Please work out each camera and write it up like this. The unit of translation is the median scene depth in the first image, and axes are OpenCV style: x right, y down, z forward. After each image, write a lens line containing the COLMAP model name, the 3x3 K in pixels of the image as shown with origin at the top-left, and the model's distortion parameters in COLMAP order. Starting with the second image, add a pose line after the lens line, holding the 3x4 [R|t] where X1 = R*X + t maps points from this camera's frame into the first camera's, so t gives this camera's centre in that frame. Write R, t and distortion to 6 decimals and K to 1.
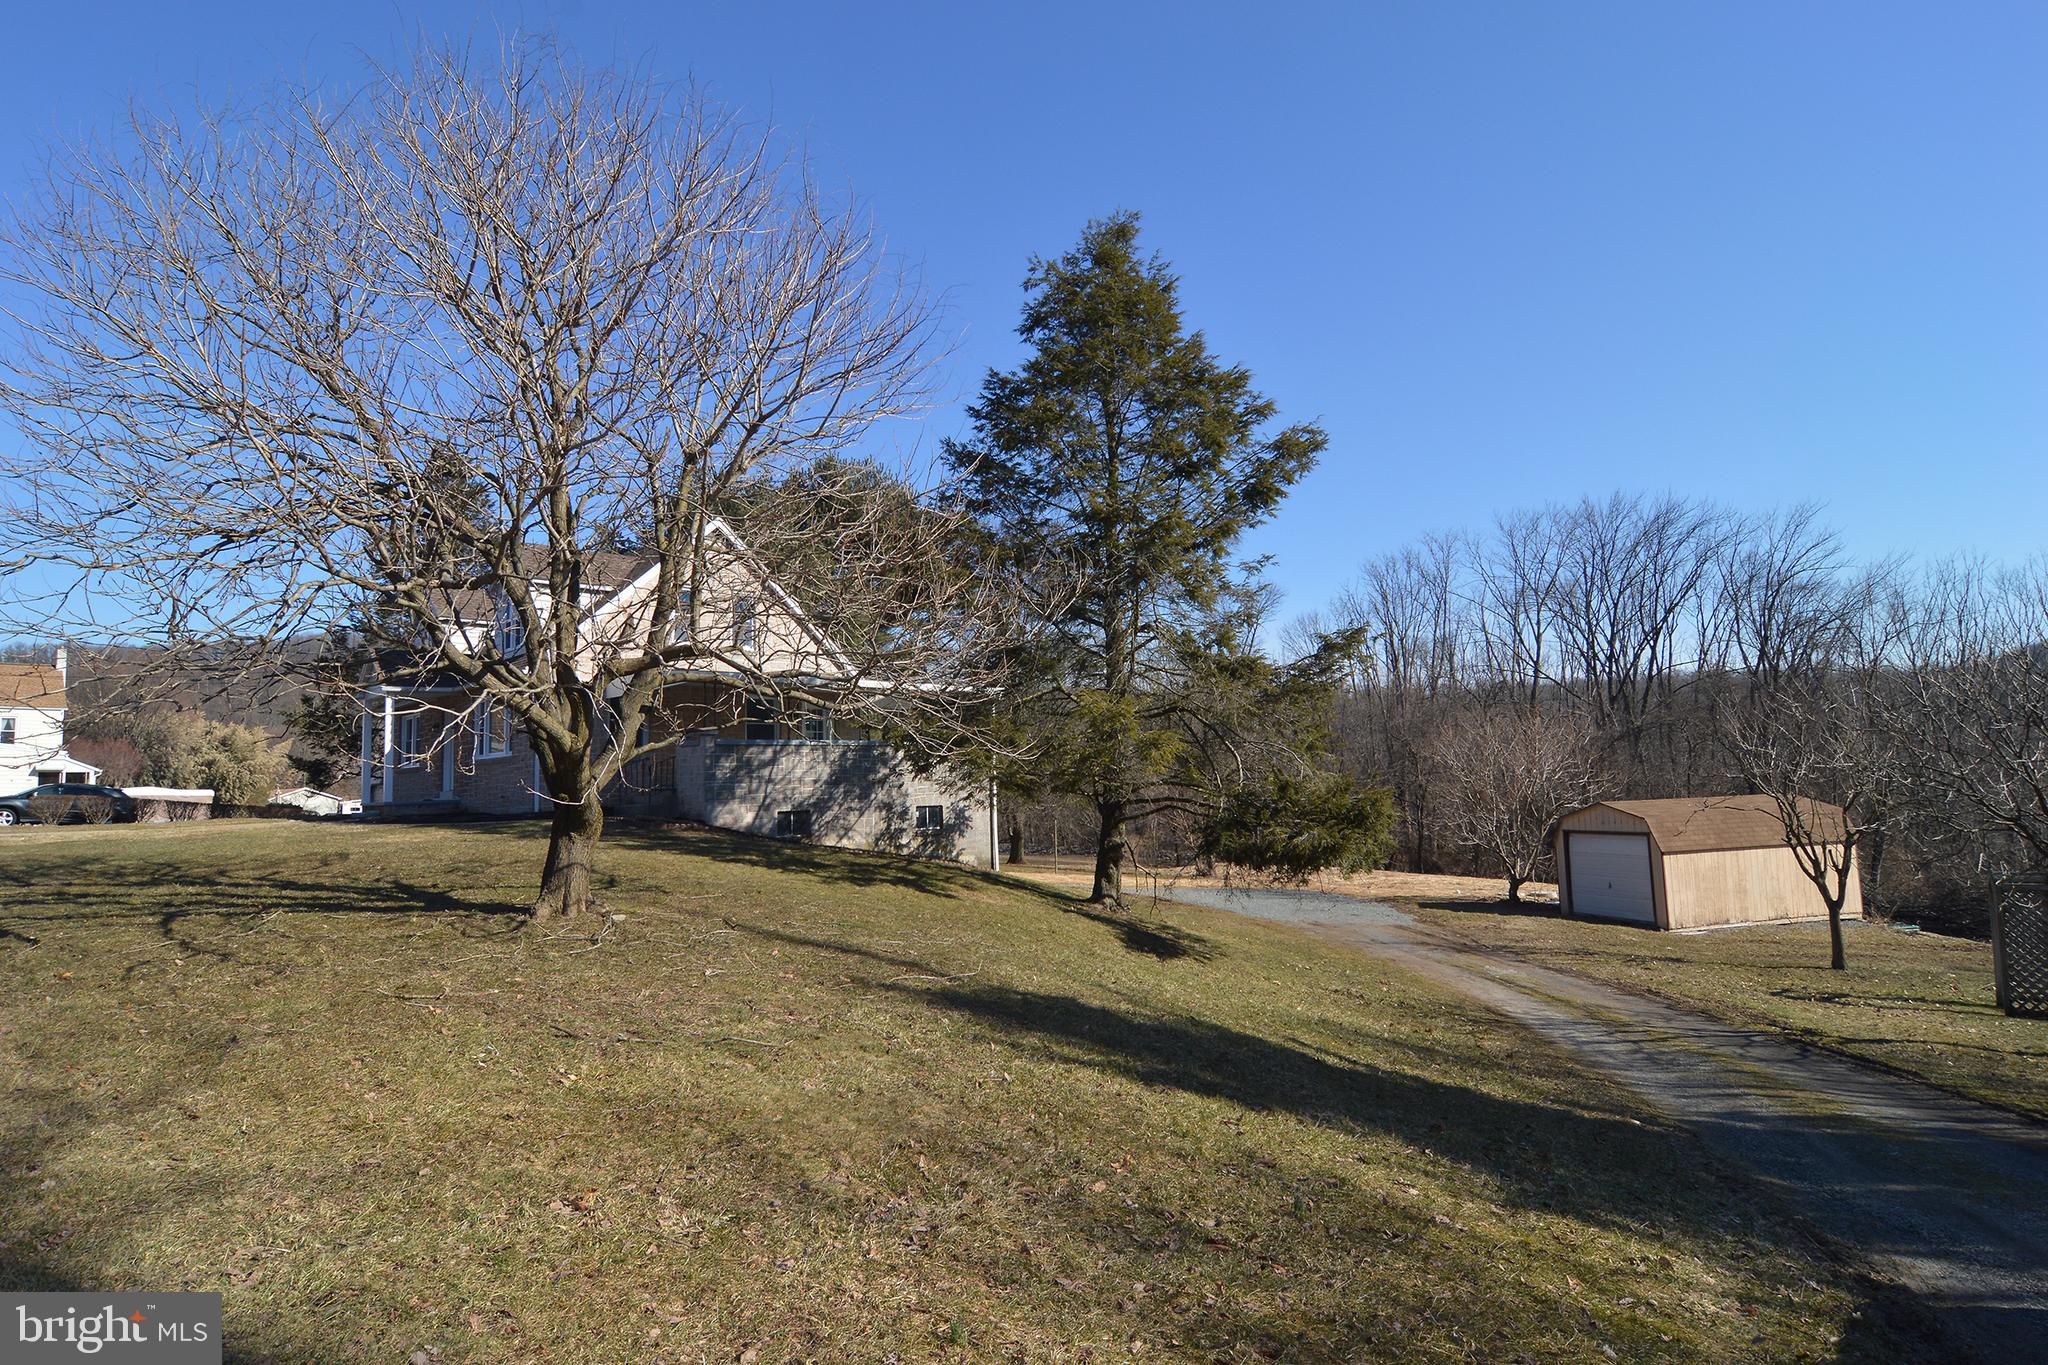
lens RADIAL K [[1114.0, 0, 1017.9], [0, 1114.0, 686.6], [0, 0, 1]] dist [-0.012186, -0.002947]
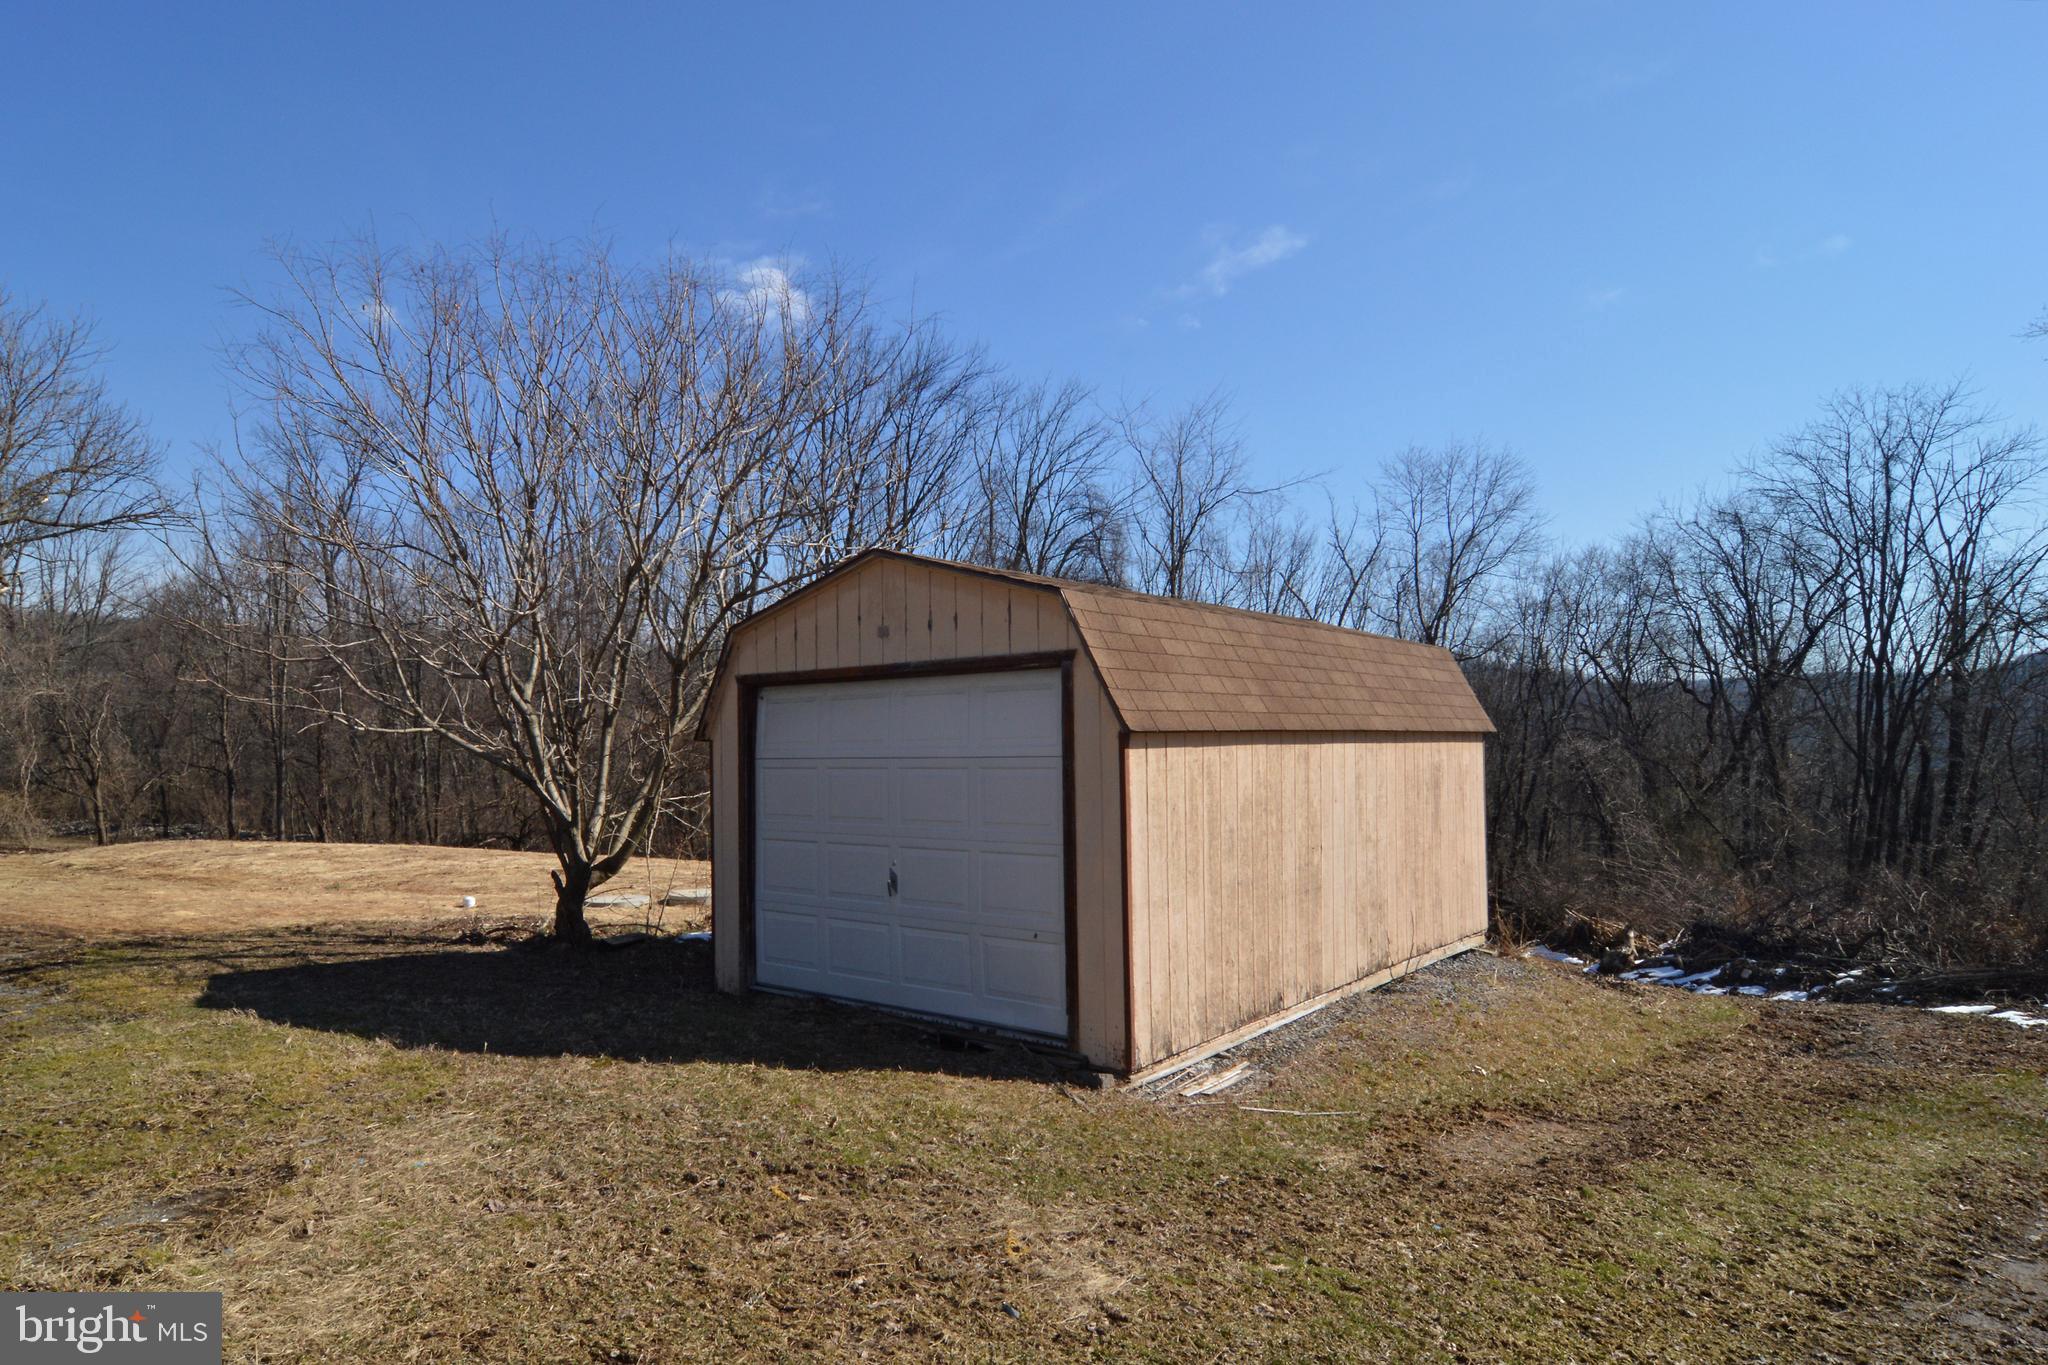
lens RADIAL K [[1114.0, 0, 1017.9], [0, 1114.0, 686.6], [0, 0, 1]] dist [-0.012186, -0.002947]
pose [[0.782362, 0.068465, 0.619049, 0.413347], [-0.084552, 0.996414, -0.003343, 0.139673], [-0.617058, -0.049726, 0.785345, 0.817972]]
